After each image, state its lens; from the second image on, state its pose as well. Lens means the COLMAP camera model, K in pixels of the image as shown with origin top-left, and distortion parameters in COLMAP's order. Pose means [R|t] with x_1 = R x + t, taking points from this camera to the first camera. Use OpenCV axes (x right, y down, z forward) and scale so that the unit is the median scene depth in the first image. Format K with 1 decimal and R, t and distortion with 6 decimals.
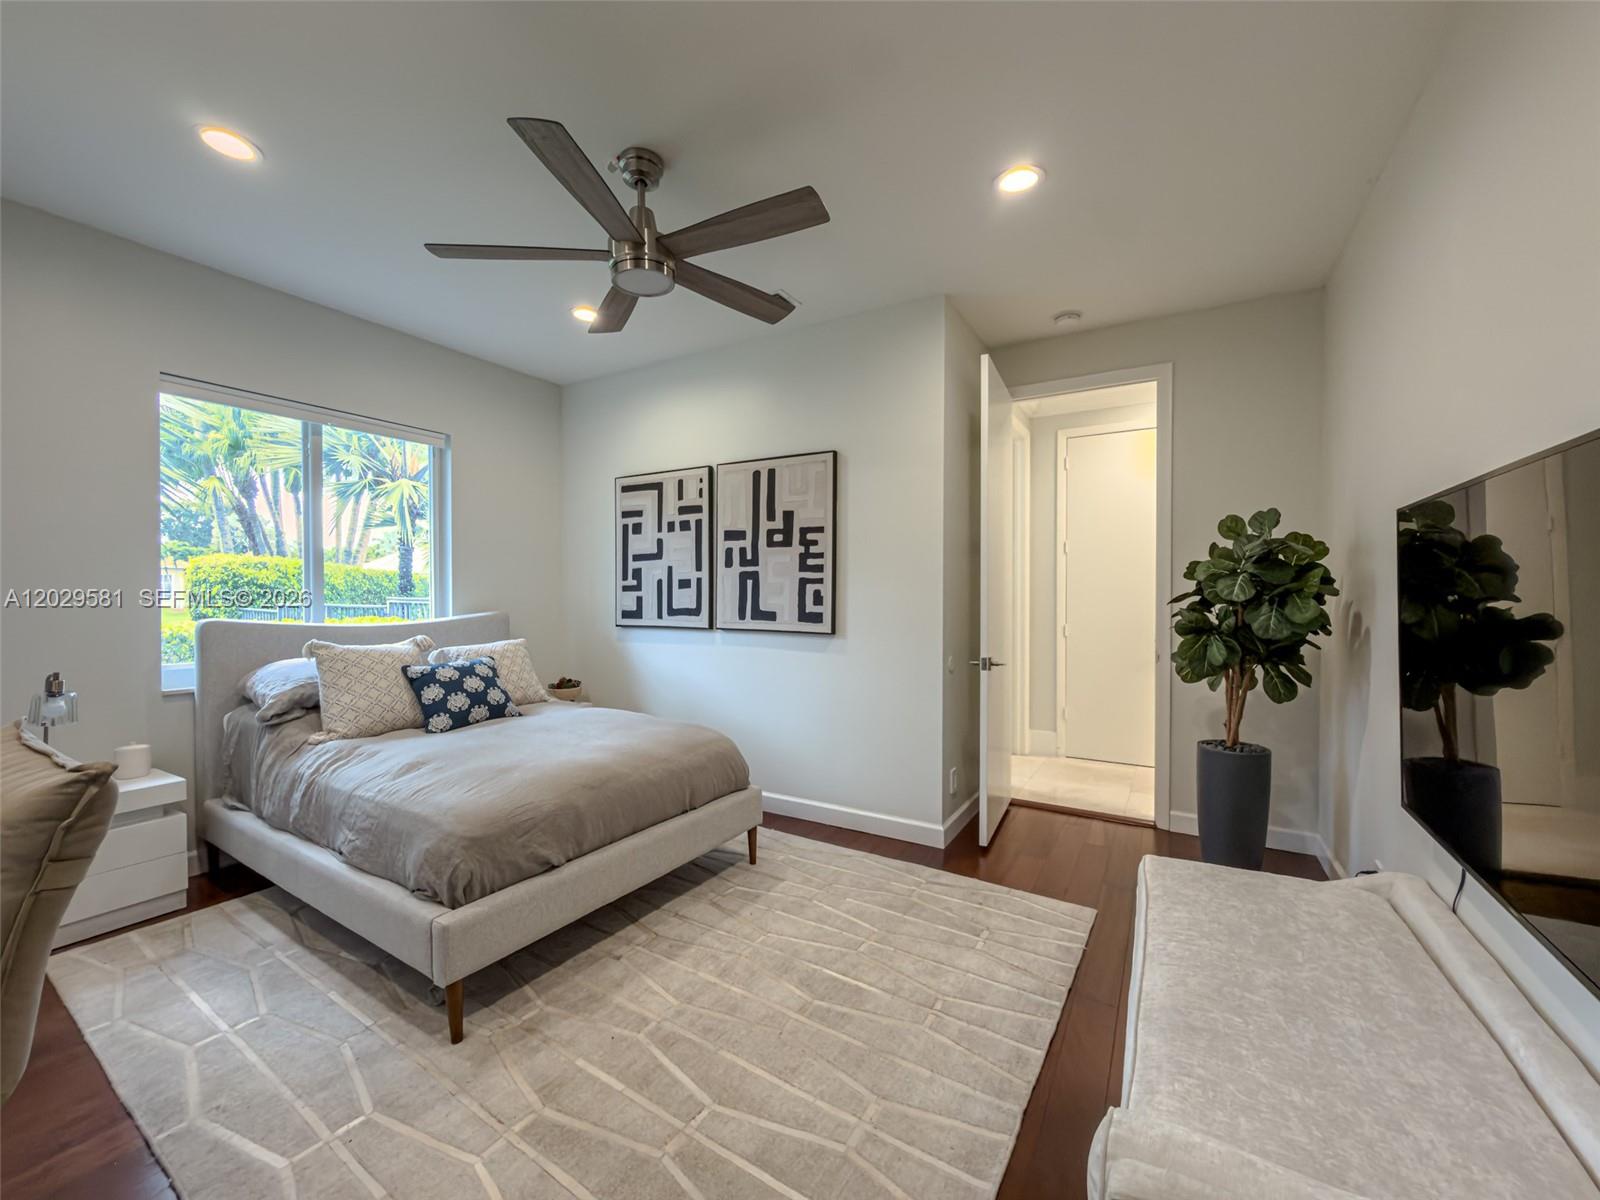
lens RADIAL K [[636.3, 0, 802.1], [0, 636.3, 599.0], [0, 0, 1]] dist [-0.002846, -0.000333]
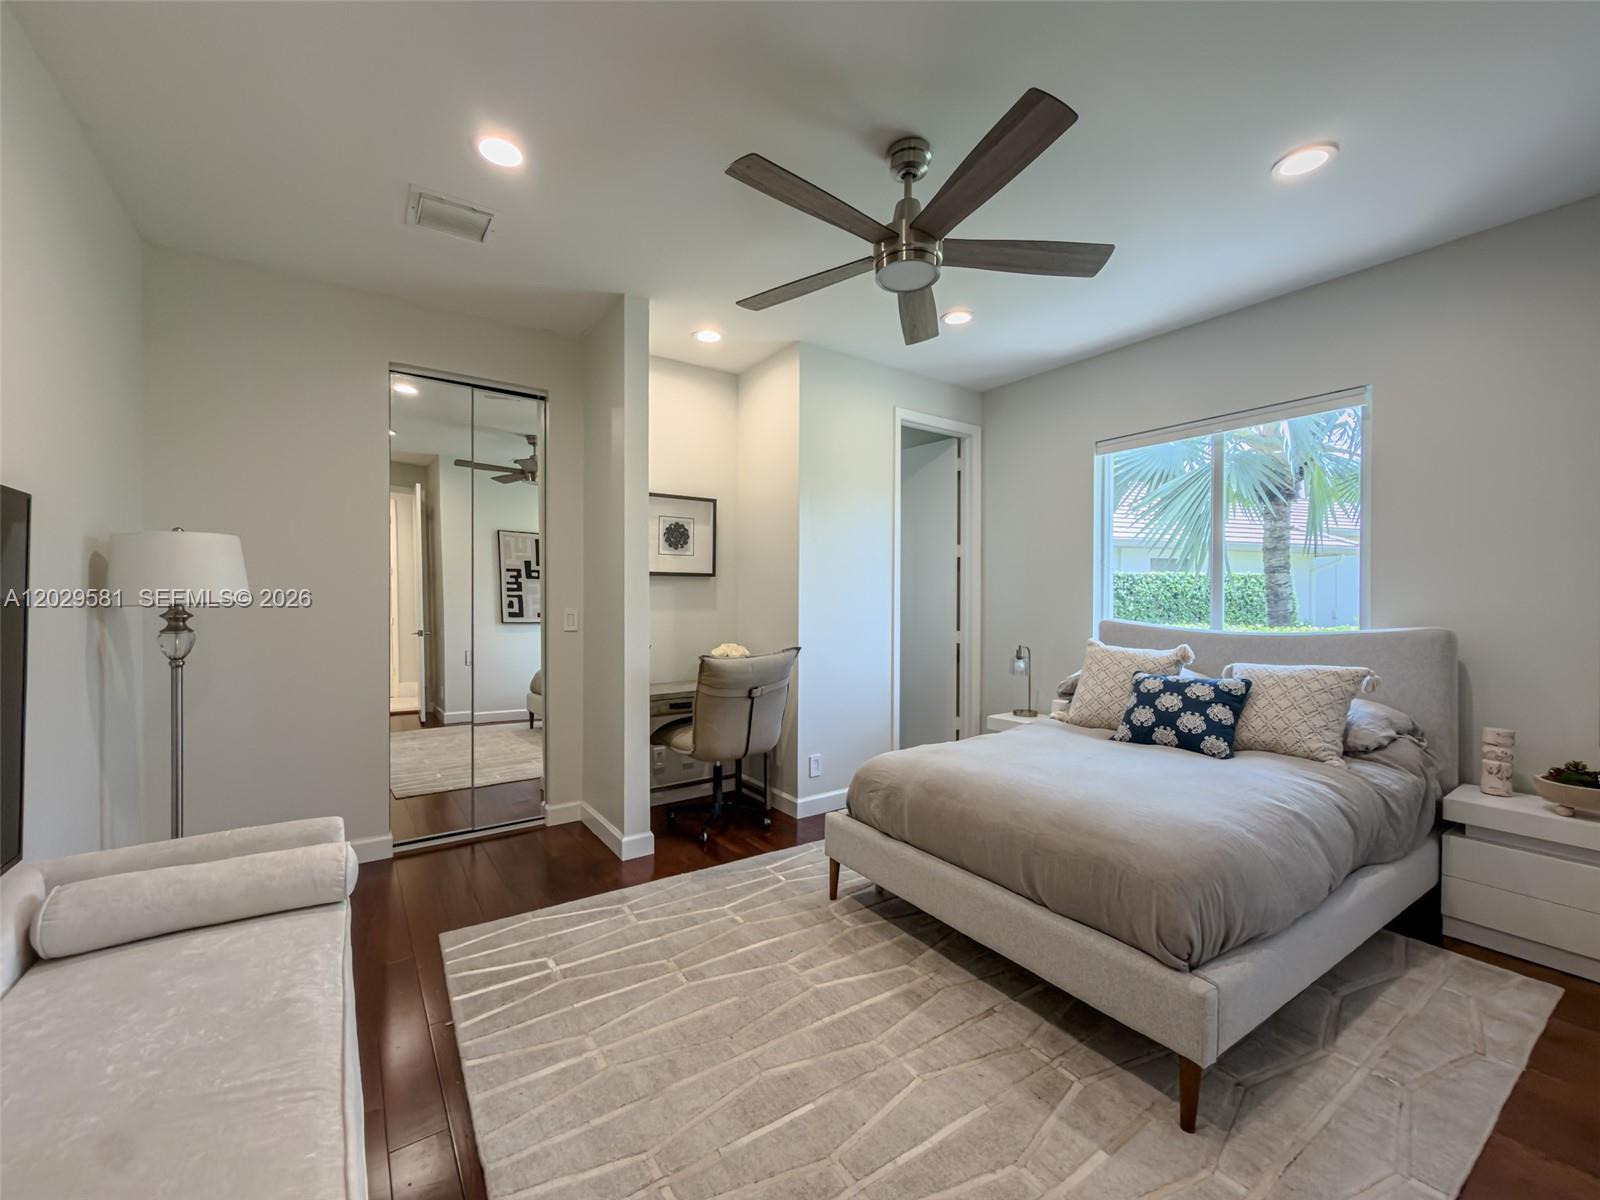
lens RADIAL K [[636.3, 0, 801.3], [0, 636.3, 604.2], [0, 0, 1]] dist [-0.002846, -0.000333]
pose [[-0.408601, 0.009057, -0.912668, 0.543213], [-0.001294, 0.999944, 0.010502, -0.011401], [0.912712, 0.005472, -0.408566, 0.980310]]
